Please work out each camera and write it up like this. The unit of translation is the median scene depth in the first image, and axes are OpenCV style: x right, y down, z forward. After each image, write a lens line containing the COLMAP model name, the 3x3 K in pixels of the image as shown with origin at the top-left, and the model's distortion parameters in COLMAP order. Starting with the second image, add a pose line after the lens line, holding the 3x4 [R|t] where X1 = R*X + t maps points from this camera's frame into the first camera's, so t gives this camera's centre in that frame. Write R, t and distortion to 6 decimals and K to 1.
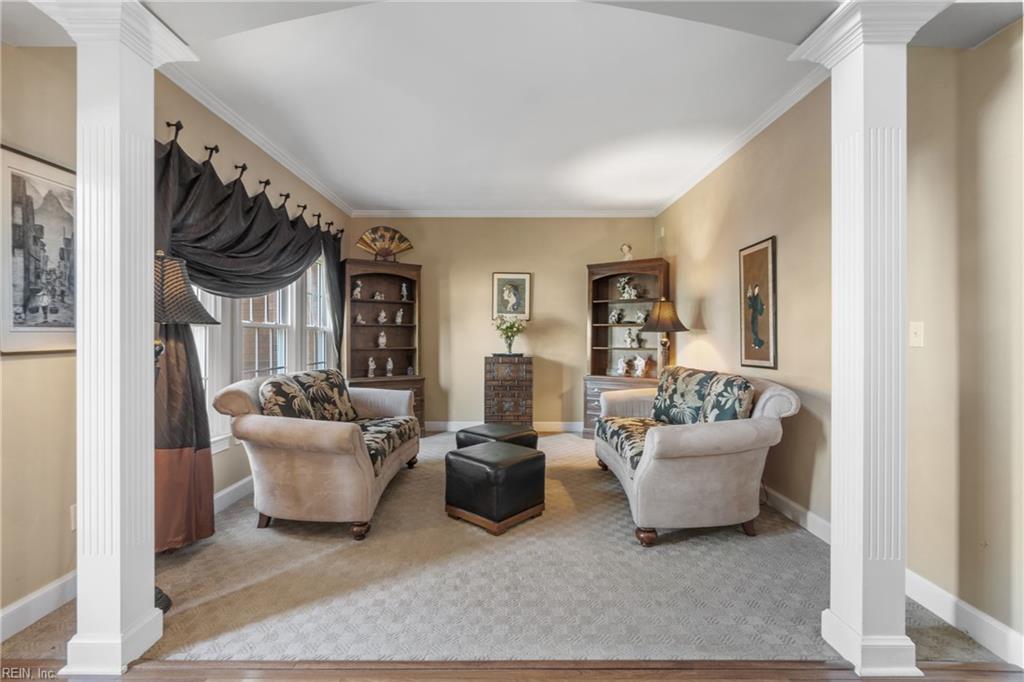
lens RADIAL K [[443.2, 0, 508.1], [0, 443.2, 339.4], [0, 0, 1]] dist [-0.006986, 0.001619]
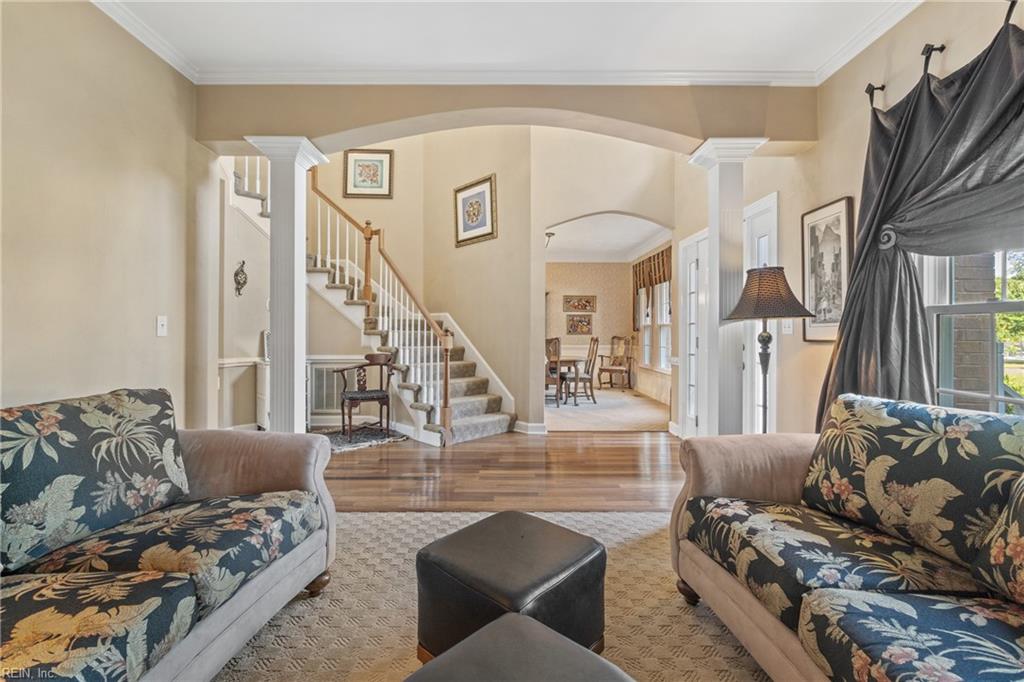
lens RADIAL K [[443.2, 0, 512.2], [0, 443.2, 332.0], [0, 0, 1]] dist [-0.006986, 0.001619]
pose [[-0.999890, -0.002174, -0.014639, -0.023687], [-0.002260, 0.999980, 0.005876, -0.004379], [0.014626, 0.005908, -0.999876, 1.703056]]
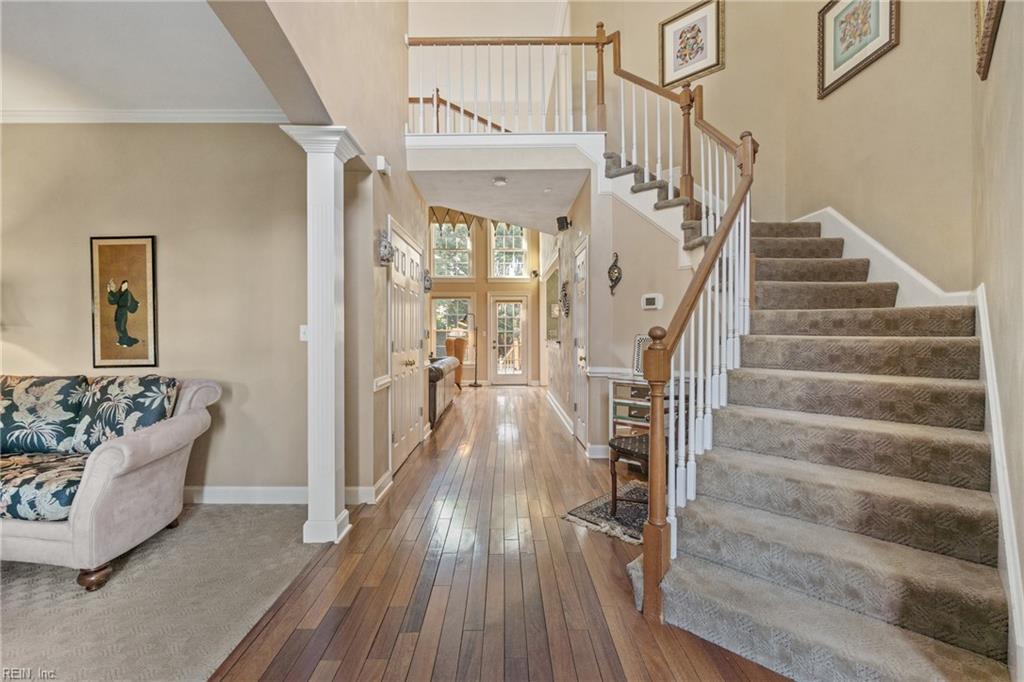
lens RADIAL K [[443.2, 0, 509.8], [0, 443.2, 338.6], [0, 0, 1]] dist [-0.006986, 0.001619]
pose [[-0.015219, -0.010473, 0.999829, -0.499246], [0.005557, 0.999929, 0.010559, -0.004193], [-0.999869, 0.005716, -0.015159, 0.230958]]
